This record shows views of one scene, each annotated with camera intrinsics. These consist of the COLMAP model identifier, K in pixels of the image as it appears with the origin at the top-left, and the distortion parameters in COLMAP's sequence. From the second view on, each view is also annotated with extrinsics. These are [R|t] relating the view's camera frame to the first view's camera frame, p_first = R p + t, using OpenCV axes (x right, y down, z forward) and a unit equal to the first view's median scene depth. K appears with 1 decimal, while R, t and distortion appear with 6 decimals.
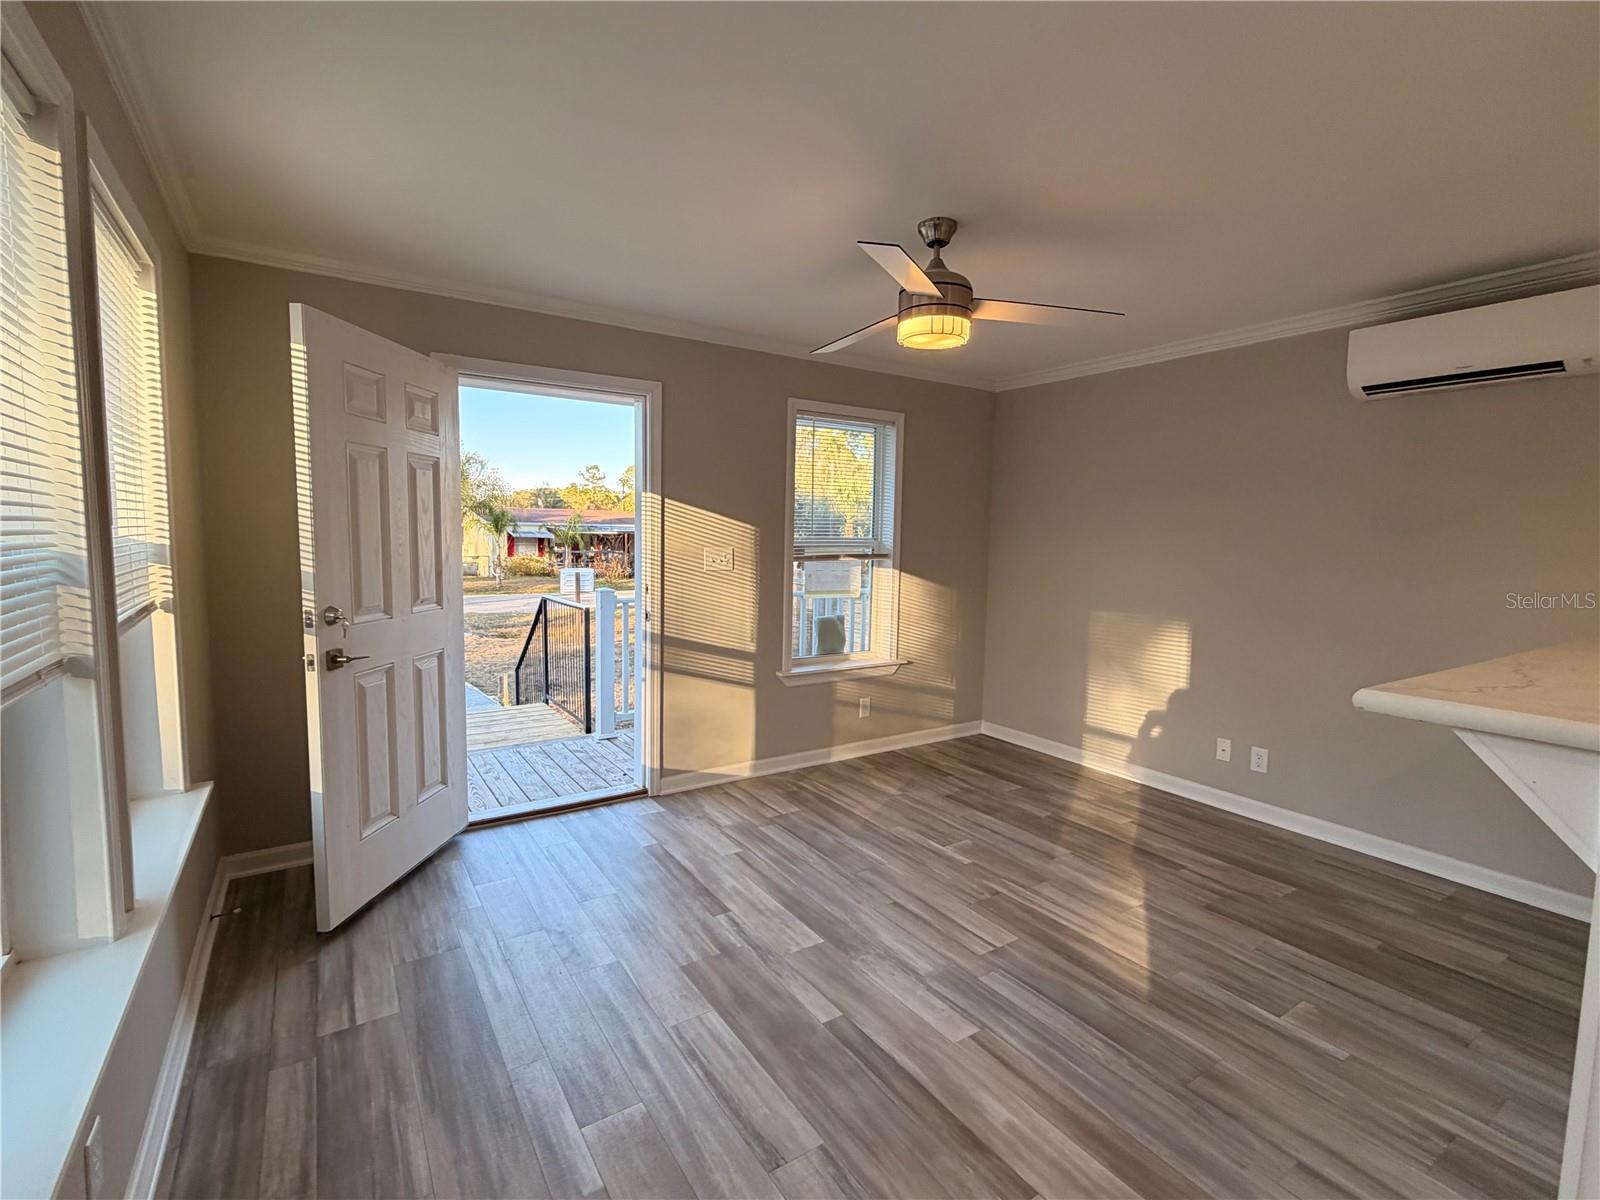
lens RADIAL K [[736.5, 0, 801.1], [0, 736.5, 596.5], [0, 0, 1]] dist [0.002682, -0.001974]
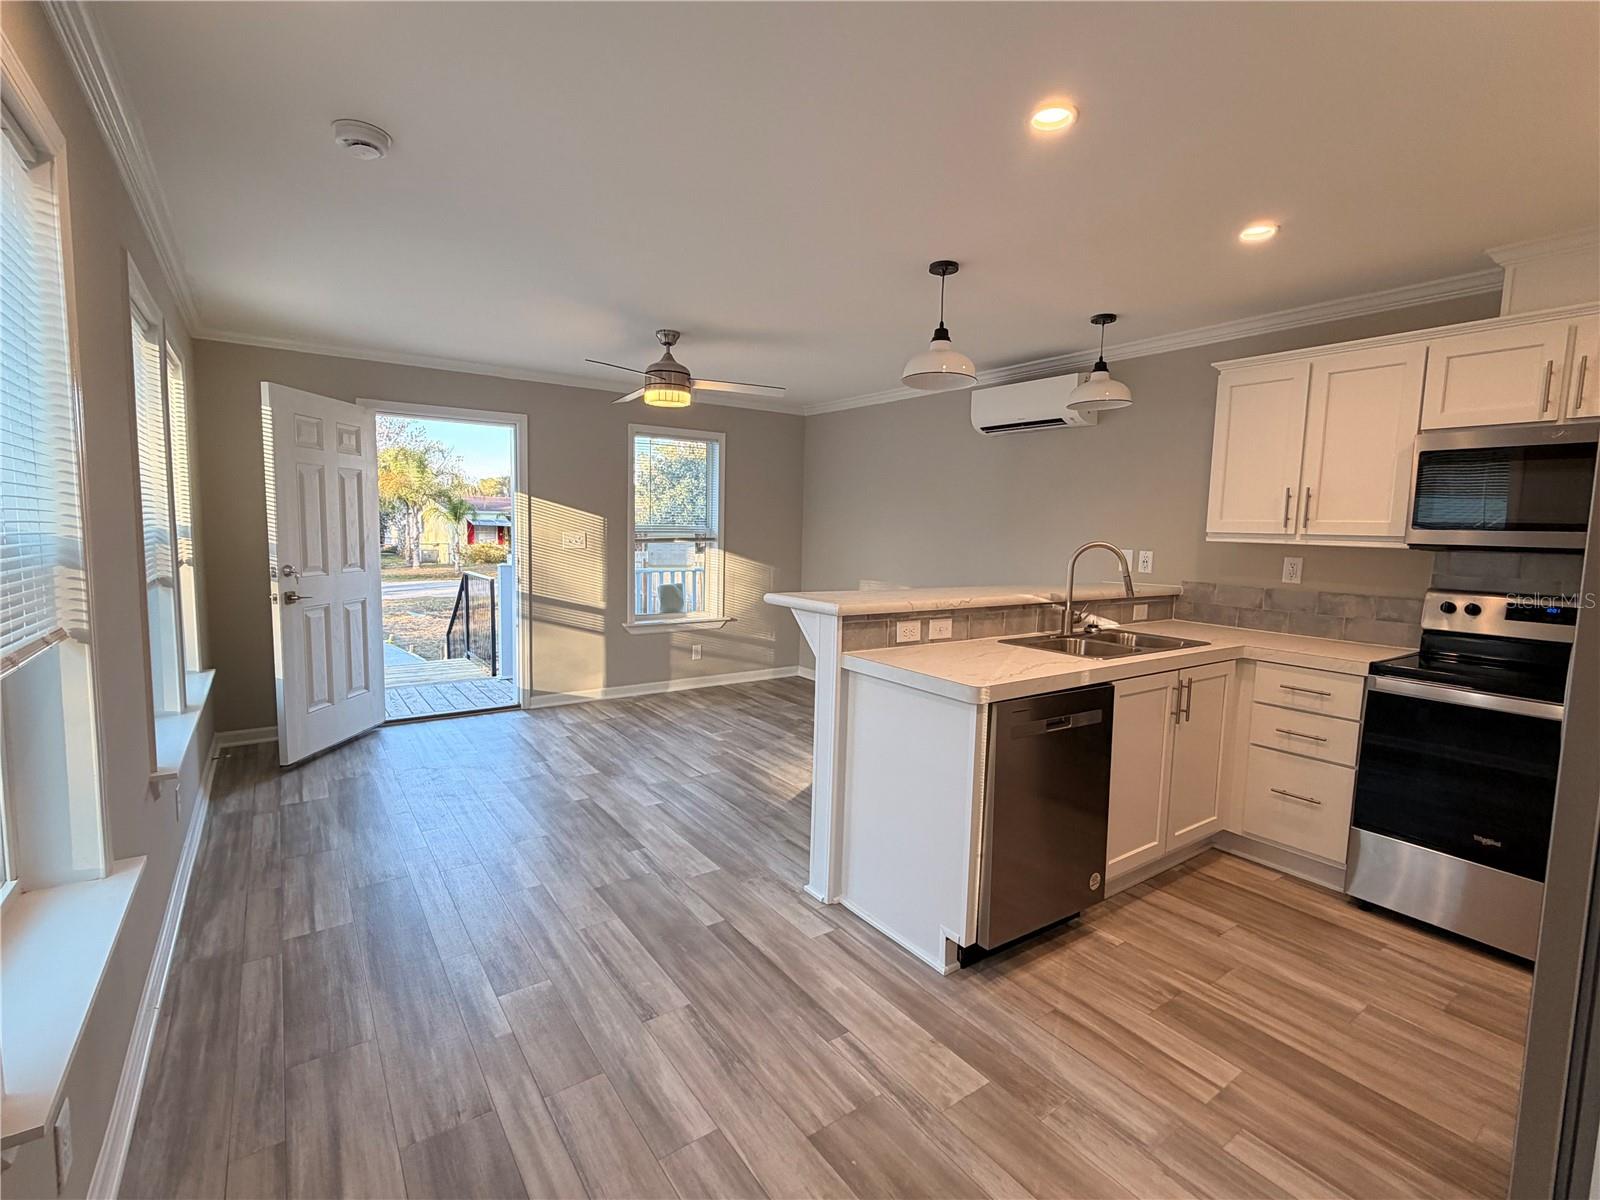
lens RADIAL K [[736.5, 0, 797.8], [0, 736.5, 597.0], [0, 0, 1]] dist [0.002682, -0.001974]
pose [[0.999498, 0.001719, 0.031631, 0.364467], [-0.002156, 0.999903, 0.013793, 0.049462], [-0.031604, -0.013854, 0.999404, -0.553582]]
